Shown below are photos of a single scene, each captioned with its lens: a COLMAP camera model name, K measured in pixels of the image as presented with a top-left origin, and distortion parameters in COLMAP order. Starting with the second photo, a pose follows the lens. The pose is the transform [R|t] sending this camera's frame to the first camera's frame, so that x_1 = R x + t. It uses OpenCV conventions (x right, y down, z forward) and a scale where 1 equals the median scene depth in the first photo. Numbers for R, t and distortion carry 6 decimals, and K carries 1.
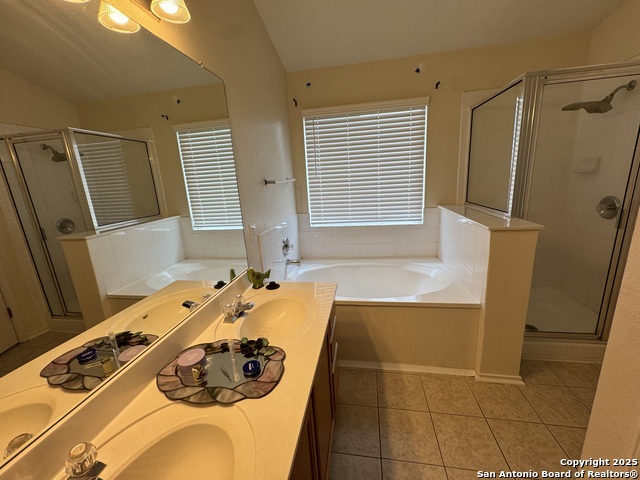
lens RADIAL K [[256.6, 0, 317.3], [0, 256.6, 238.7], [0, 0, 1]] dist [0.000299, 0.000062]
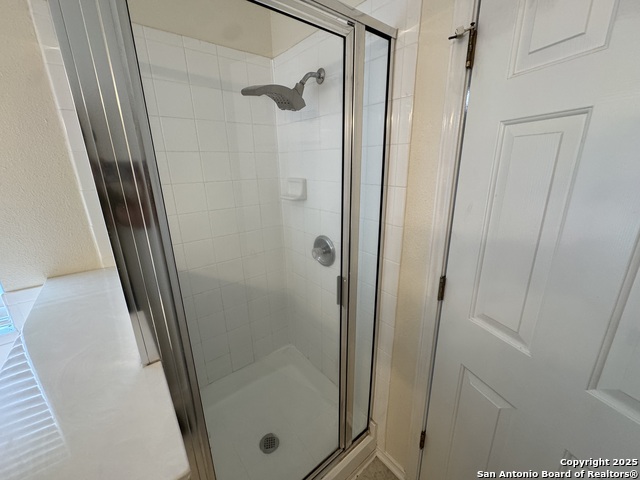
lens RADIAL K [[256.6, 0, 319.9], [0, 256.6, 242.1], [0, 0, 1]] dist [0.000299, 0.000062]
pose [[0.658838, -0.159948, 0.735084, 0.613886], [0.145499, 0.985778, 0.084090, -0.210797], [-0.738080, 0.051552, 0.672740, 0.531331]]
